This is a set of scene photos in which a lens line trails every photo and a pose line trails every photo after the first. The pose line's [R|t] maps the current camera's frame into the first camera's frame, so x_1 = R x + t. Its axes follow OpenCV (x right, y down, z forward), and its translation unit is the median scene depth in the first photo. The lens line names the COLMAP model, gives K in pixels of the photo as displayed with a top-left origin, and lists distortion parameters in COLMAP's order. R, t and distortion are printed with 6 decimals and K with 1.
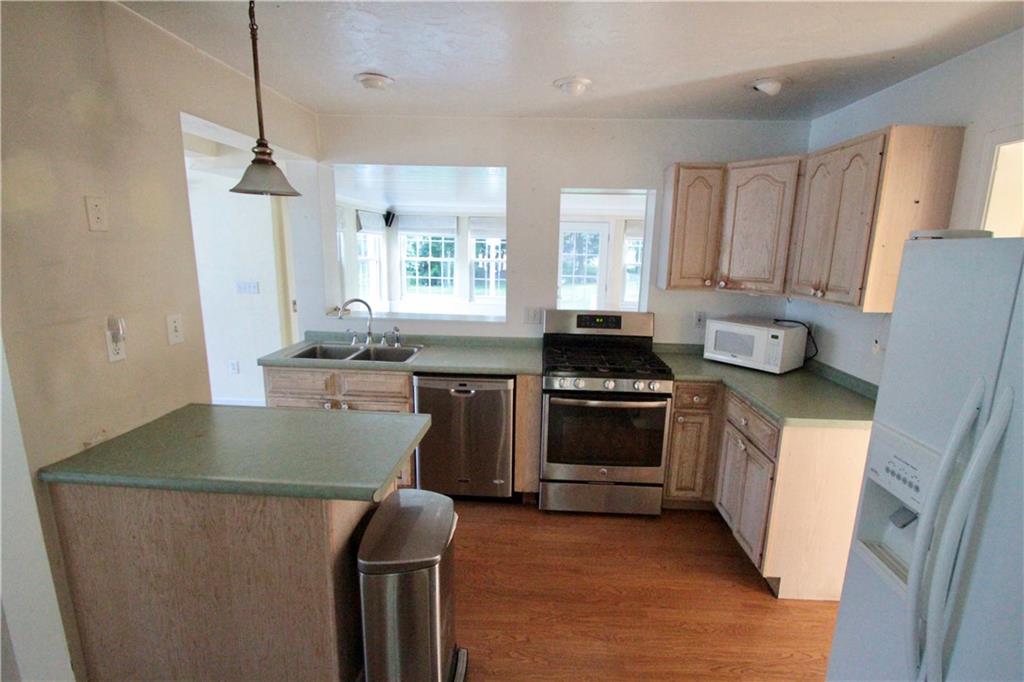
lens RADIAL K [[476.0, 0, 521.7], [0, 476.0, 342.1], [0, 0, 1]] dist [0.018617, -0.020428]
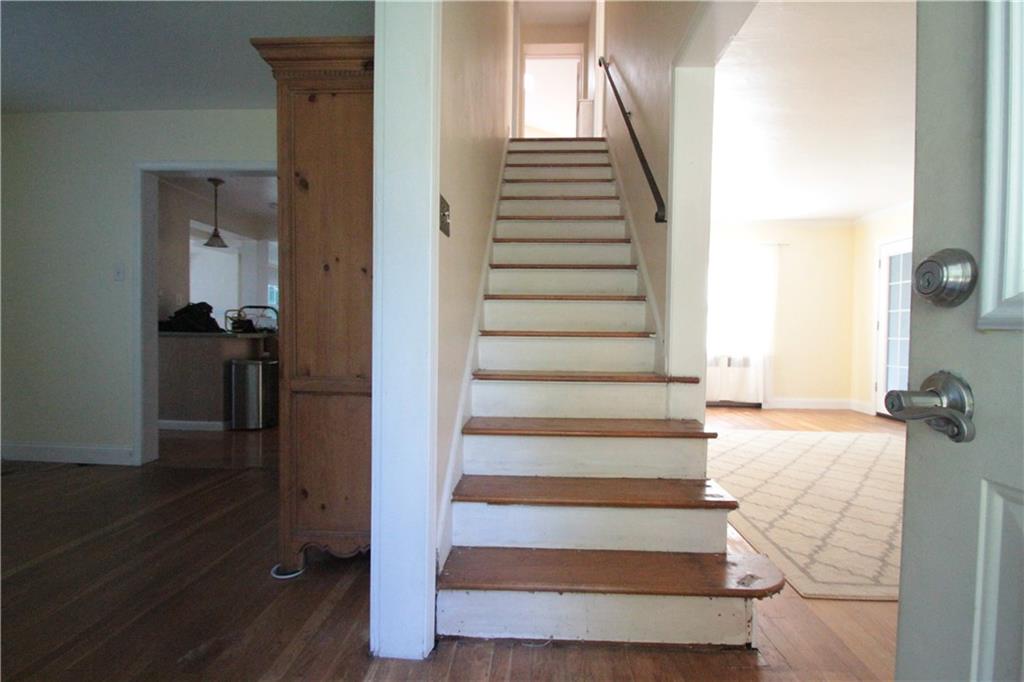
lens RADIAL K [[476.0, 0, 521.7], [0, 476.0, 342.1], [0, 0, 1]] dist [0.018617, -0.020428]
pose [[0.999893, -0.006624, 0.013044, 0.974242], [0.008874, 0.983483, -0.180781, 0.611364], [-0.011631, 0.180877, 0.983437, -1.351681]]
